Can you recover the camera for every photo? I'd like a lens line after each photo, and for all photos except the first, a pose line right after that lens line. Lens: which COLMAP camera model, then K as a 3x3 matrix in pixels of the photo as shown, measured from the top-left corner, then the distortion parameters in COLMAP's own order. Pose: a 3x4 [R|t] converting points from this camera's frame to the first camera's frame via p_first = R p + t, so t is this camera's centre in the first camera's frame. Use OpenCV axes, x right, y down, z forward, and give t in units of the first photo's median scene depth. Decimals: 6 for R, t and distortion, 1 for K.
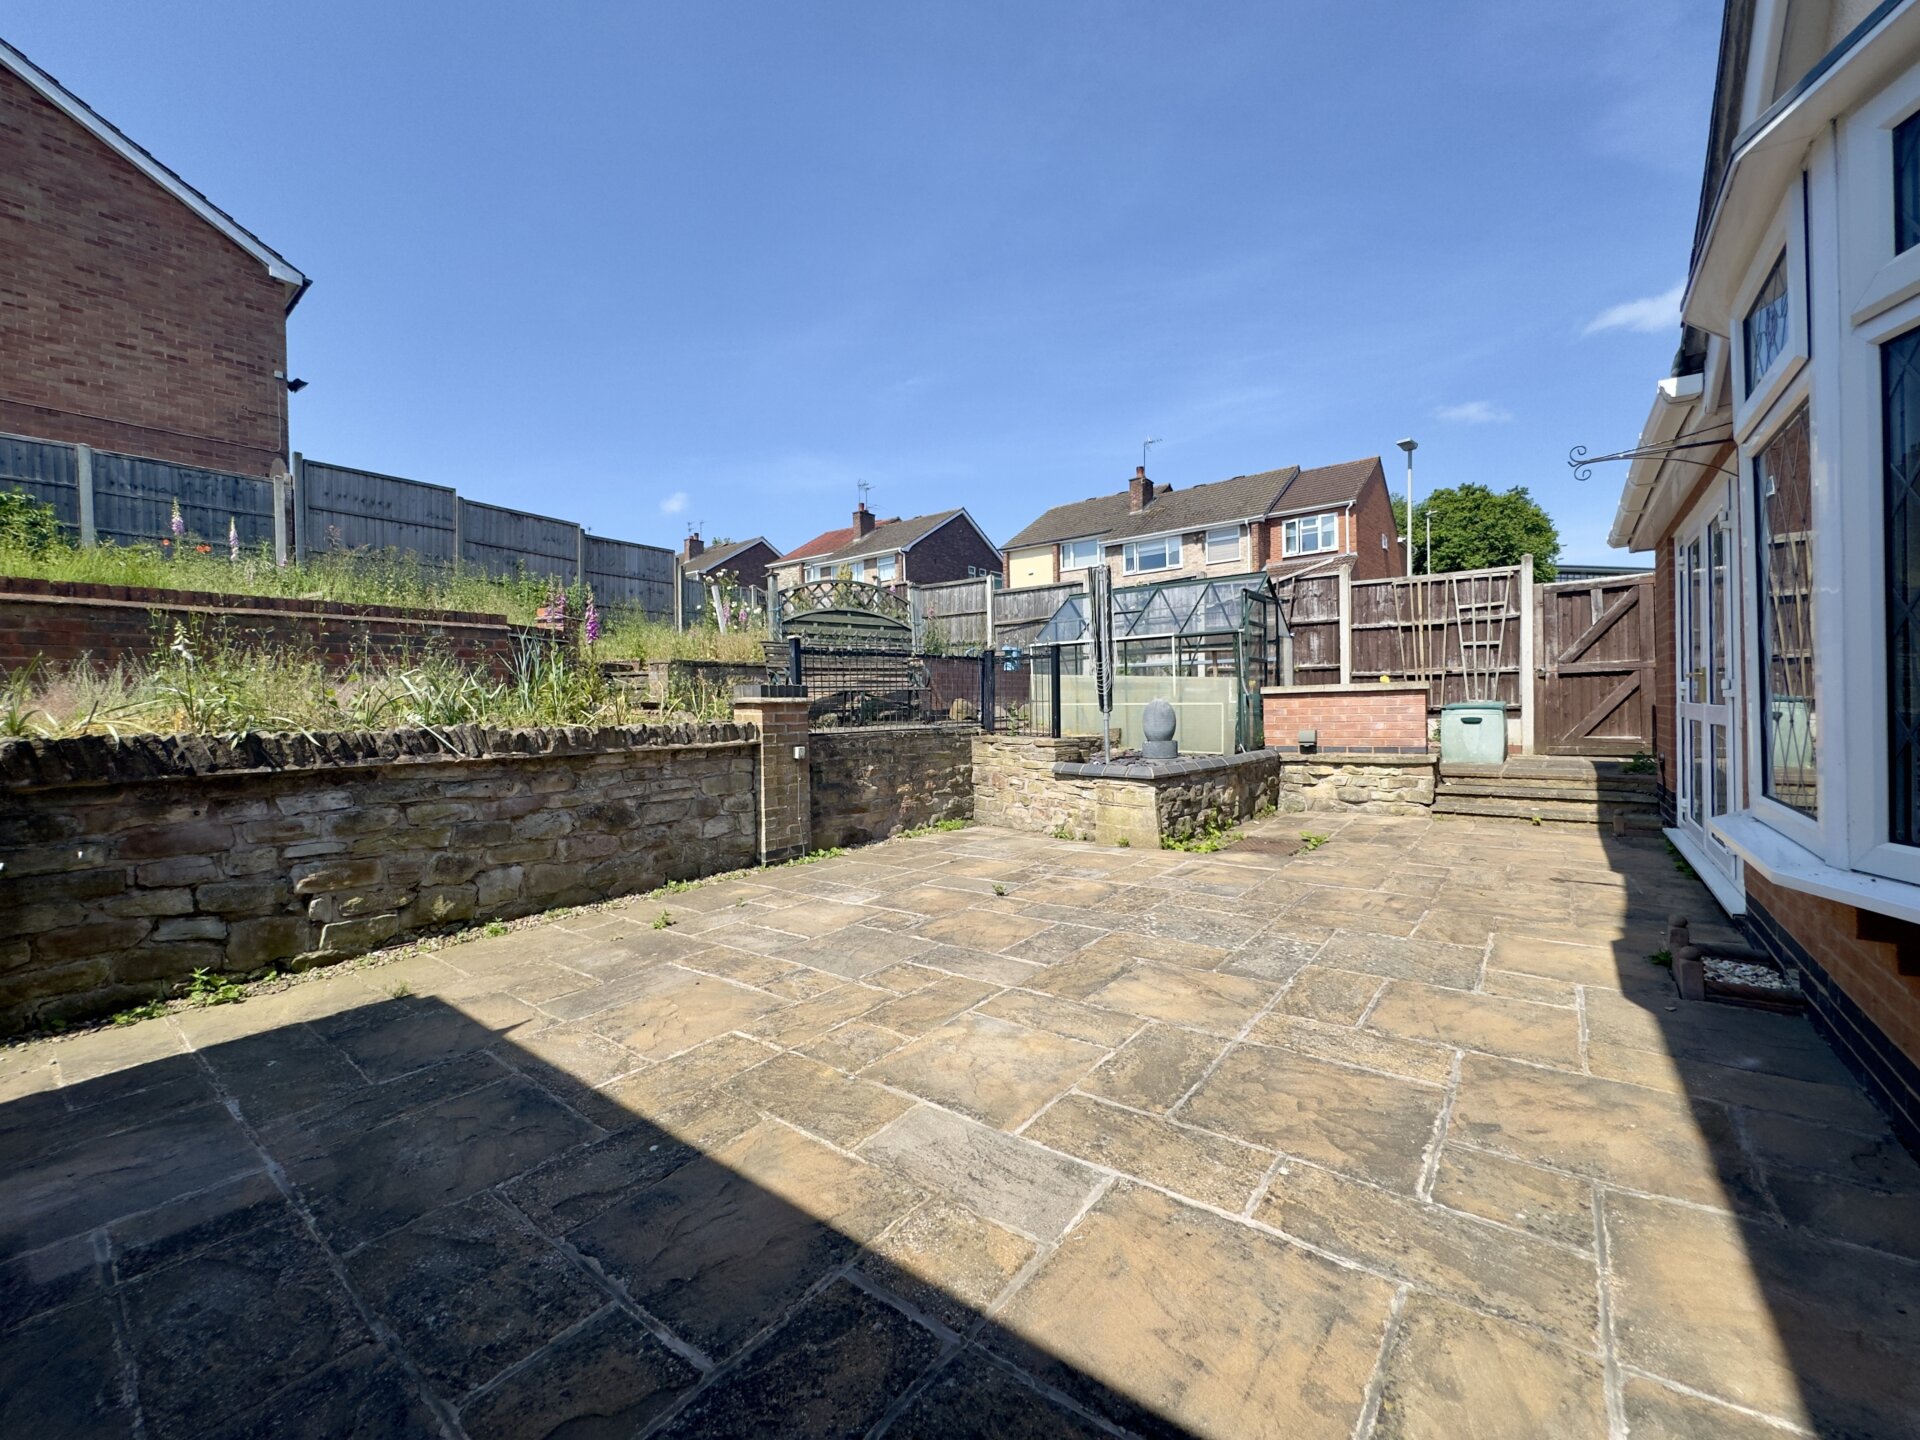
lens RADIAL K [[767.0, 0, 962.3], [0, 767.0, 711.6], [0, 0, 1]] dist [0.000436, -0.000036]
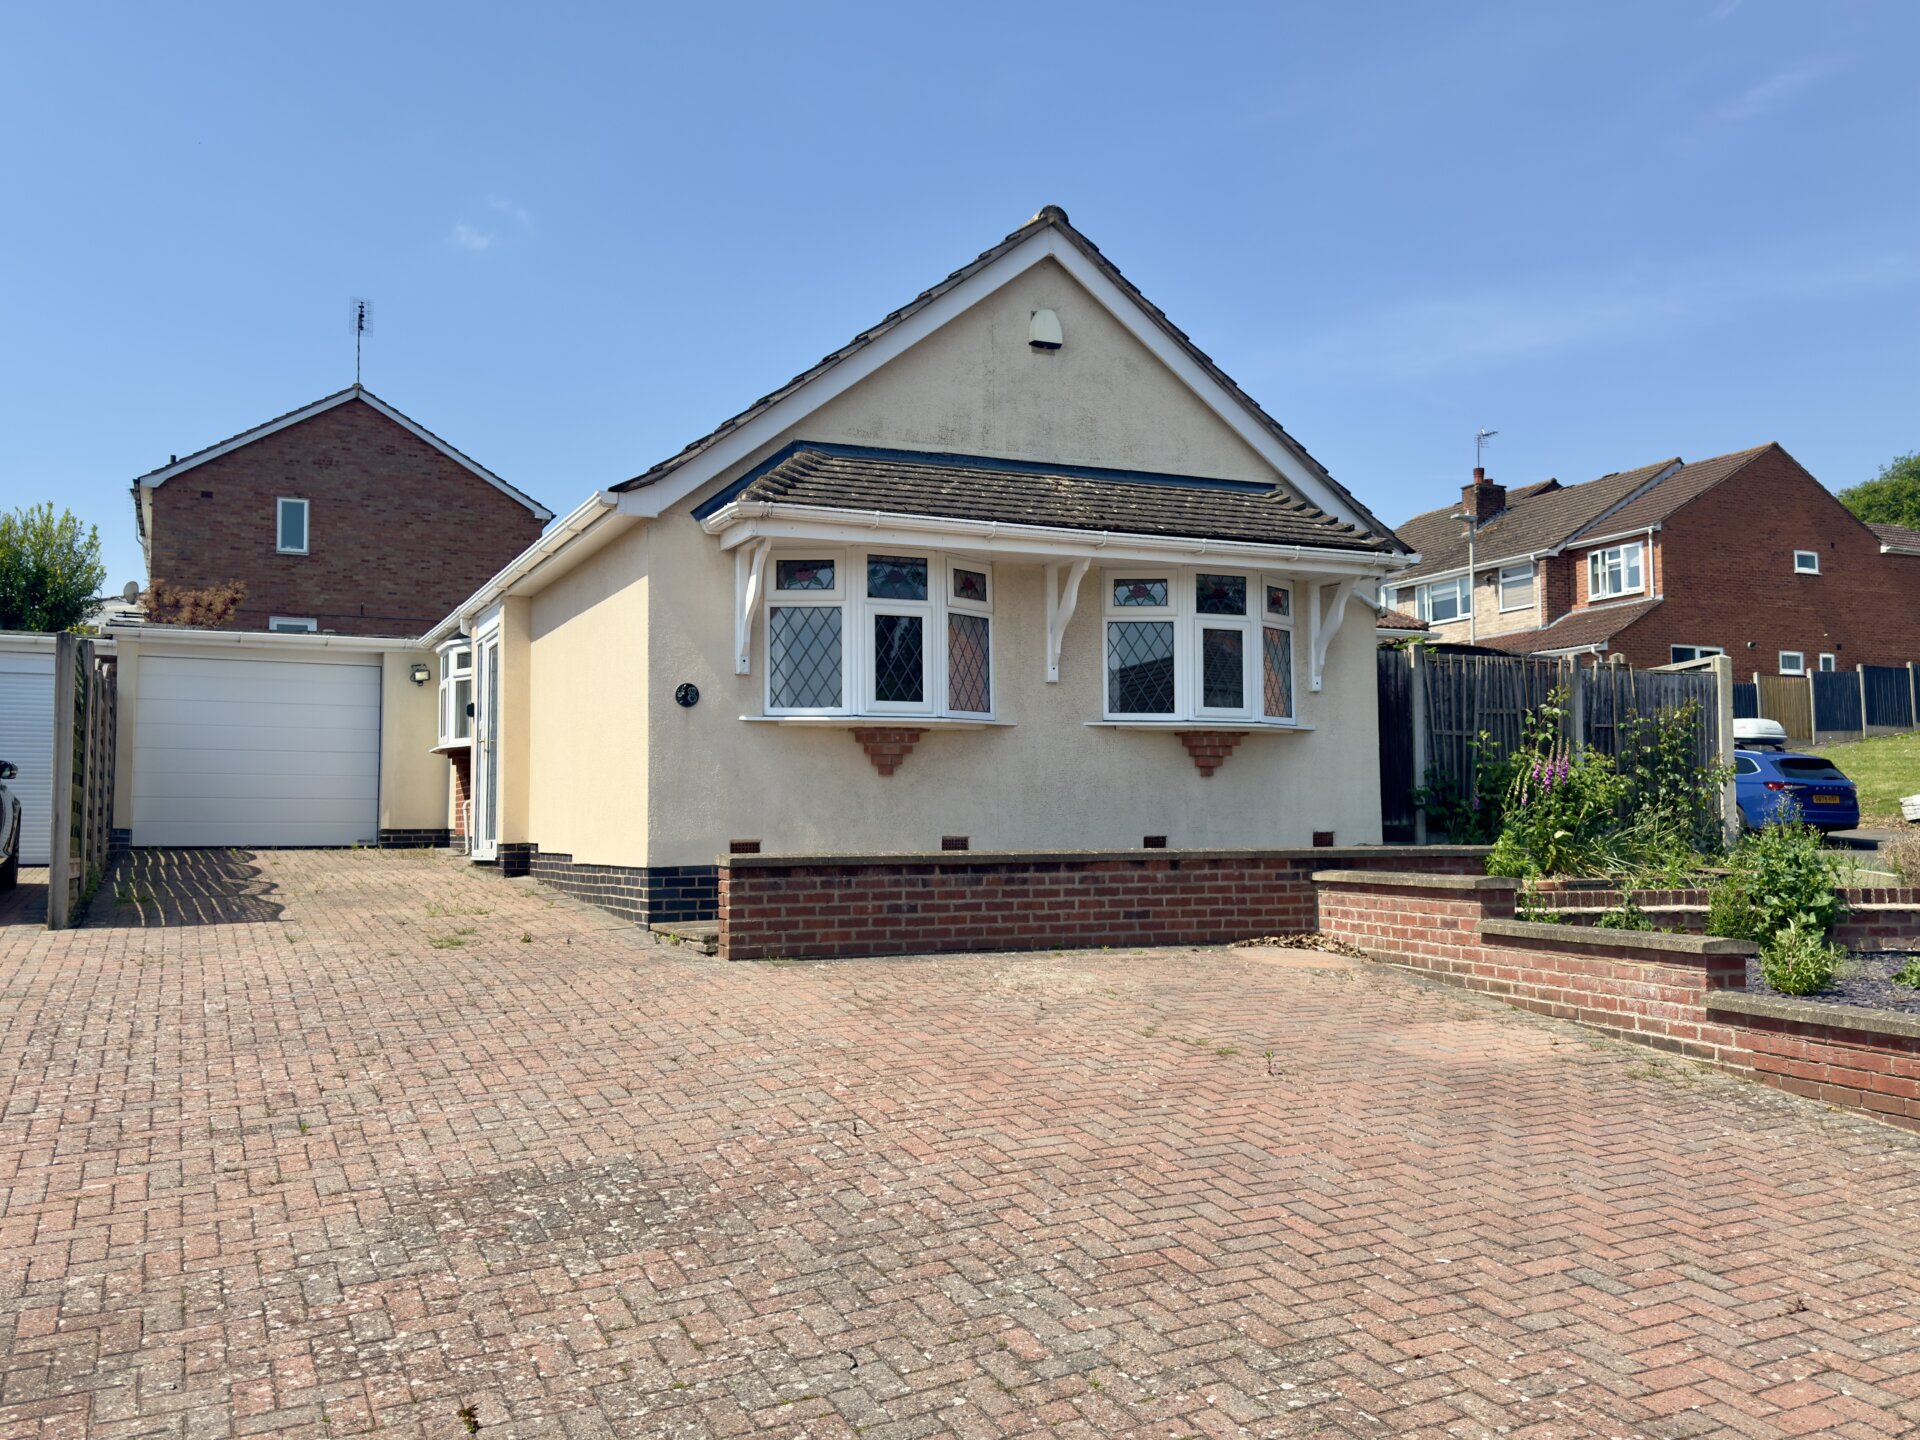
lens RADIAL K [[1612.0, 0, 958.8], [0, 1612.0, 723.5], [0, 0, 1]] dist [0.011552, 0.002138]
pose [[0.892330, -0.016254, -0.451090, 2.679795], [-0.015689, 0.997631, -0.066982, 0.133962], [0.451110, 0.066847, 0.889961, -2.998975]]
